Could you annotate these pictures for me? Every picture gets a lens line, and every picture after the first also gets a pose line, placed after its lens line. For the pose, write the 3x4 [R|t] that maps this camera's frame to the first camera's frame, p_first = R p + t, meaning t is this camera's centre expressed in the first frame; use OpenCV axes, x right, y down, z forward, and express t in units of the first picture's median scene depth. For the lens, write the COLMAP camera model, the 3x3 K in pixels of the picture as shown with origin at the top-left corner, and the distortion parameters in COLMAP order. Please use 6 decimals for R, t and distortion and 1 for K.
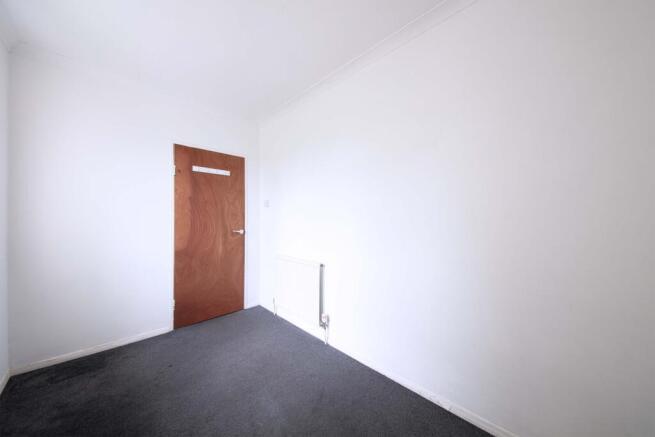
lens RADIAL K [[225.6, 0, 328.6], [0, 225.6, 217.8], [0, 0, 1]] dist [0.000634, 0.000019]
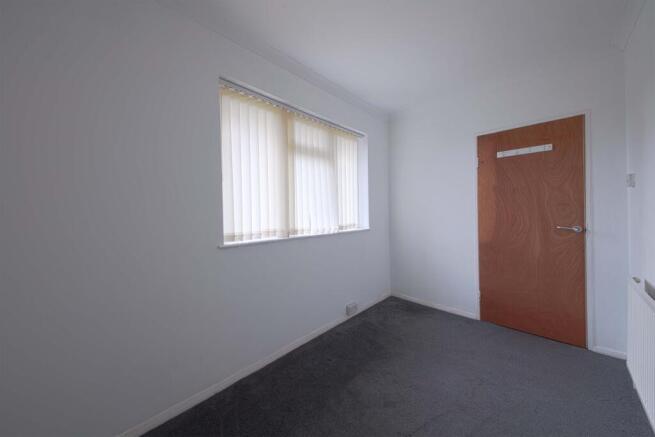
lens RADIAL K [[225.6, 0, 328.6], [0, 225.6, 217.8], [0, 0, 1]] dist [0.000634, 0.000019]
pose [[0.019347, 0.020482, -0.999603, 0.299863], [0.016355, 0.999650, 0.020800, 0.003232], [0.999679, -0.016751, 0.019006, 0.298541]]
